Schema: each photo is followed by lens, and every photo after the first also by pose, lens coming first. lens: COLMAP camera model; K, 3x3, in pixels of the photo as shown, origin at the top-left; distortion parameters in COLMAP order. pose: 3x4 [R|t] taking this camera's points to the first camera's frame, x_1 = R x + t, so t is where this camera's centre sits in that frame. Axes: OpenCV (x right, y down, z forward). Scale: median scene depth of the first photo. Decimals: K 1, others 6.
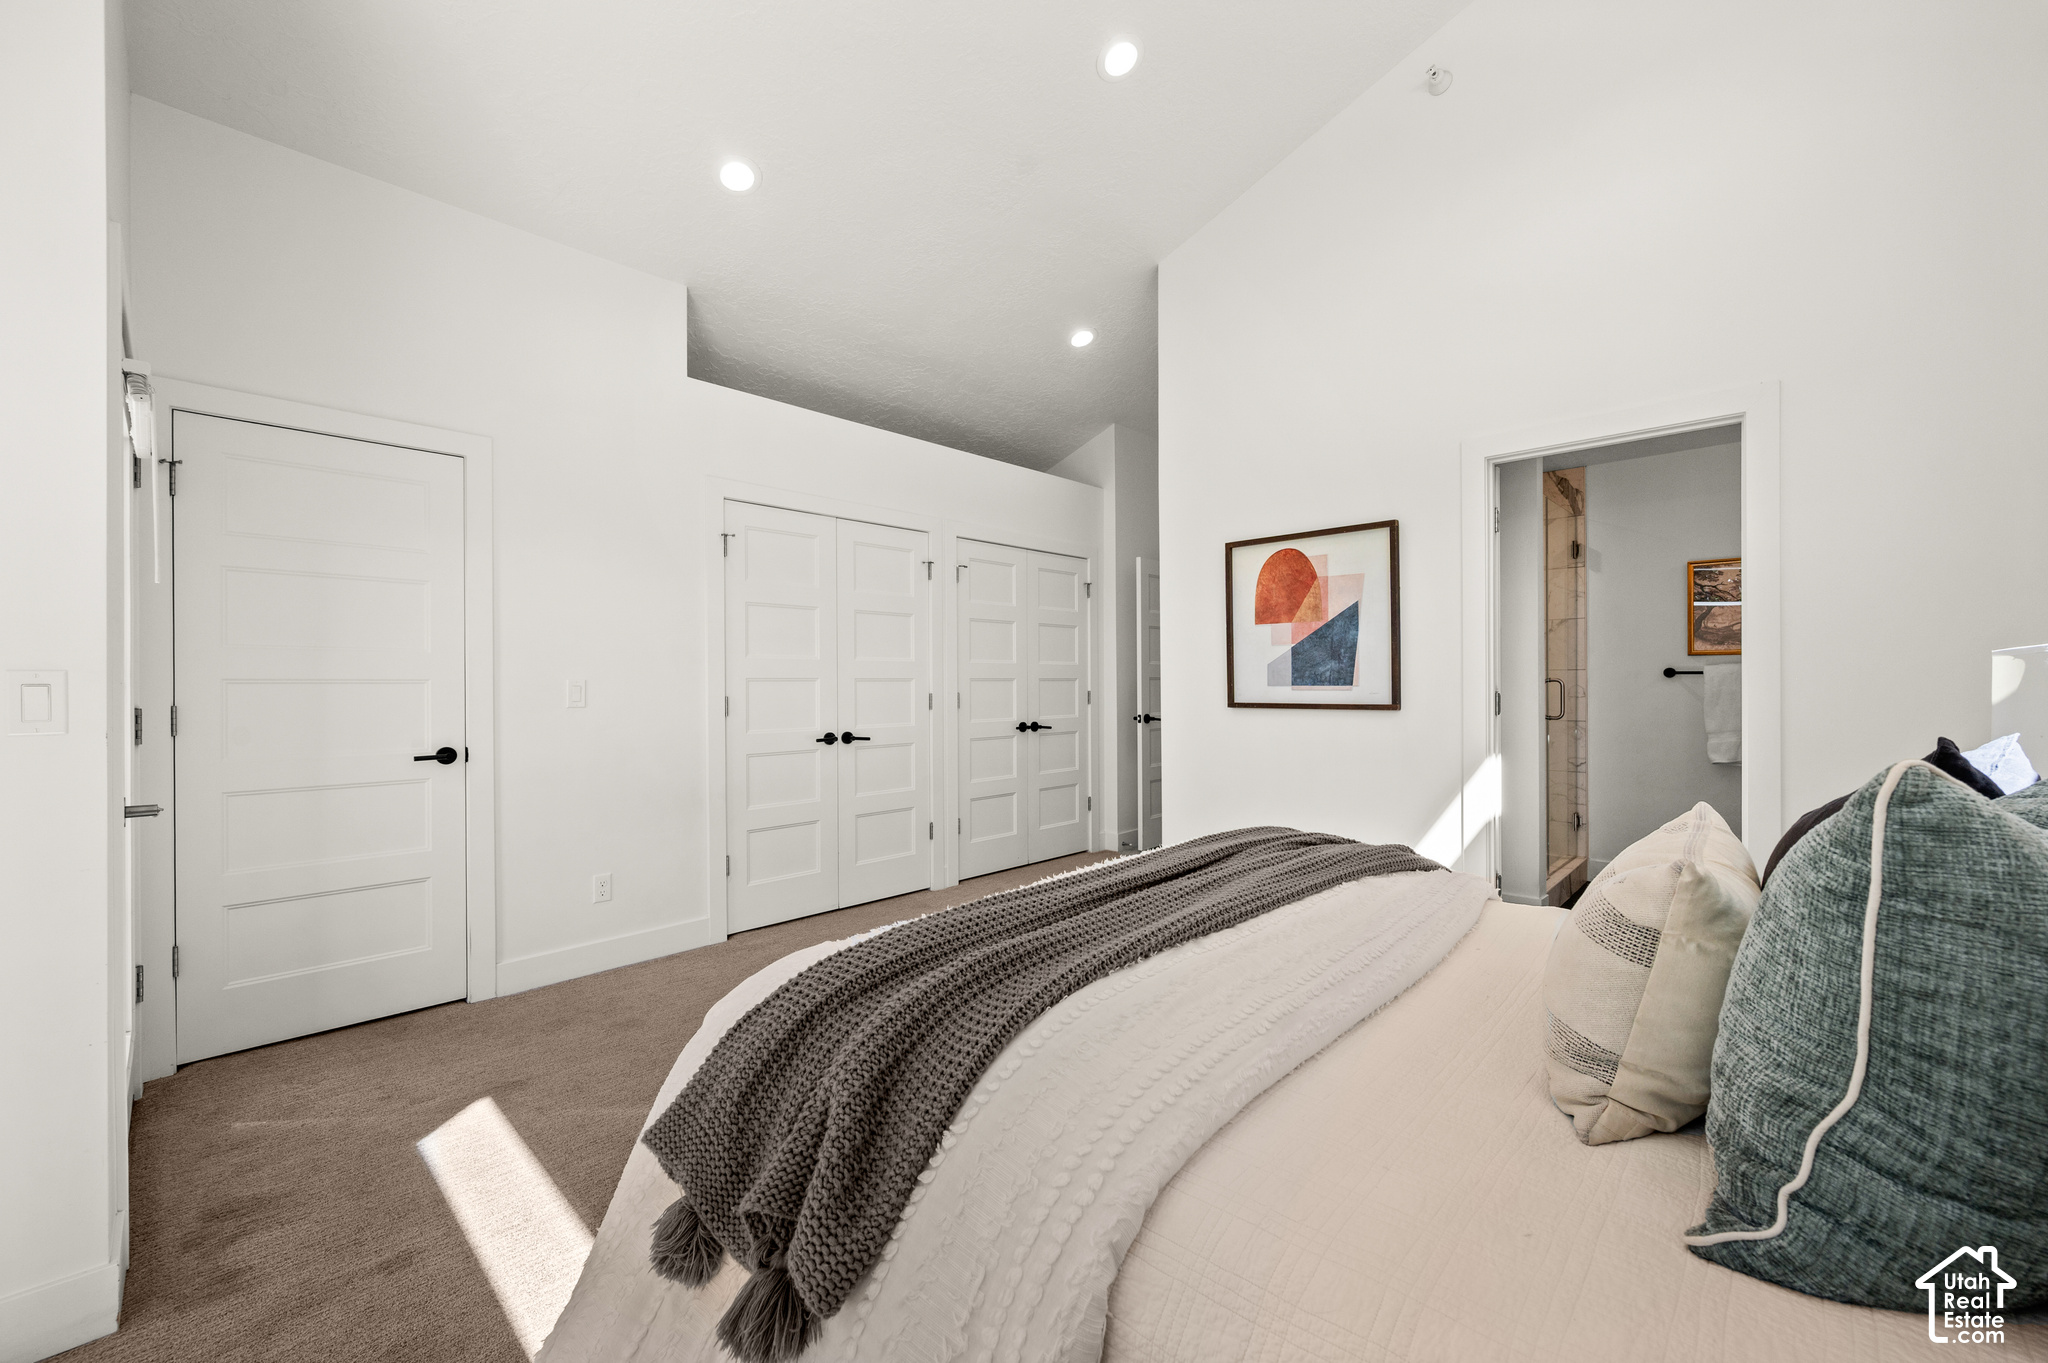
lens RADIAL K [[817.5, 0, 1024.4], [0, 817.5, 686.3], [0, 0, 1]] dist [0.004172, -0.001327]
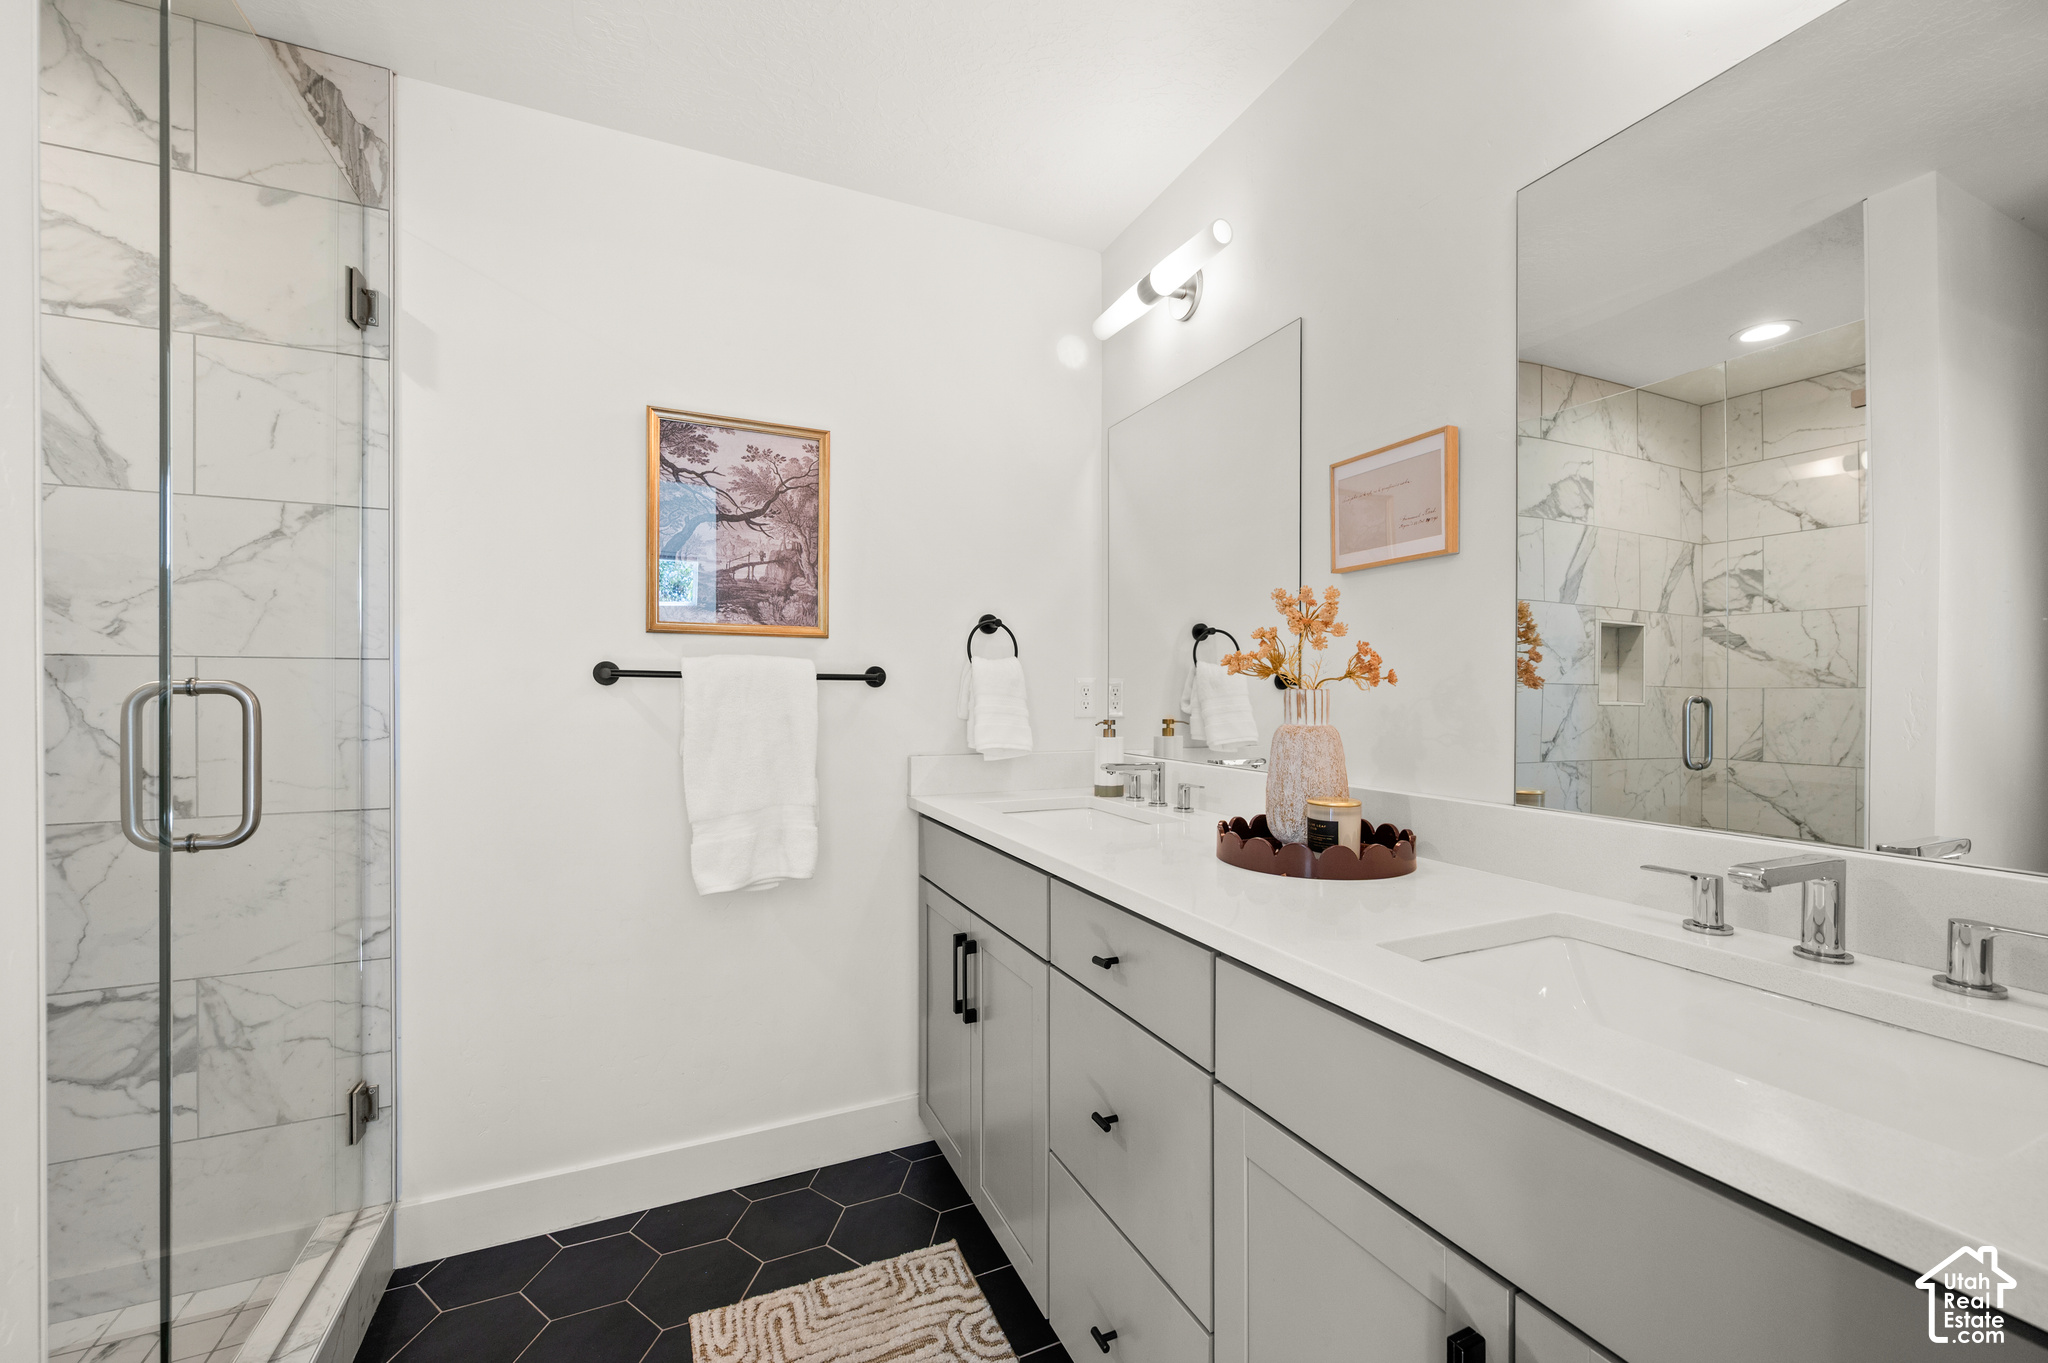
lens RADIAL K [[817.5, 0, 1028.4], [0, 817.5, 685.6], [0, 0, 1]] dist [0.004172, -0.001327]
pose [[0.361878, 0.003098, 0.932220, 0.462852], [-0.003368, 0.999992, -0.002016, -0.009882], [-0.932220, -0.002410, 0.361885, 0.627736]]
